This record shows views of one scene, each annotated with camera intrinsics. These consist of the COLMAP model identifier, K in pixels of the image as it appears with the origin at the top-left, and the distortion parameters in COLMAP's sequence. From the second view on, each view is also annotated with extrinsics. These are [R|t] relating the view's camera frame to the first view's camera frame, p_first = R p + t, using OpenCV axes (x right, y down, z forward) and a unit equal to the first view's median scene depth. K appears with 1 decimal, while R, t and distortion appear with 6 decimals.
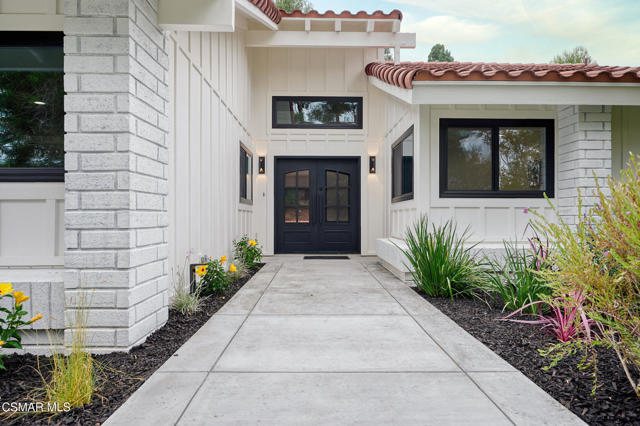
lens RADIAL K [[389.2, 0, 322.2], [0, 389.2, 214.3], [0, 0, 1]] dist [-0.006891, 0.003156]
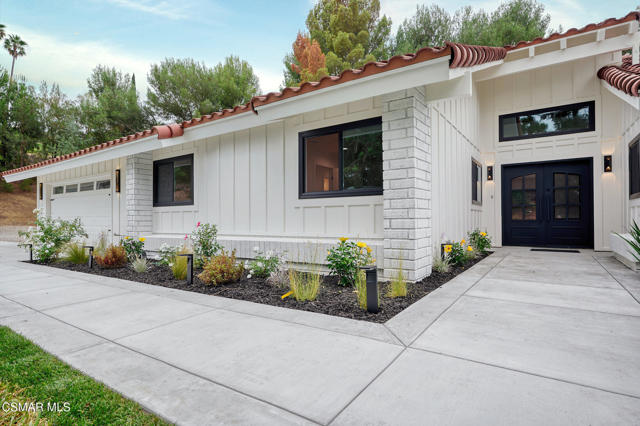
lens RADIAL K [[327.5, 0, 325.8], [0, 327.5, 217.1], [0, 0, 1]] dist [-0.004253, 0.000069]
pose [[0.814944, -0.008921, -0.579471, 0.029354], [0.010761, 0.999942, -0.000260, 0.010613], [0.579440, -0.006023, 0.814993, -0.216378]]
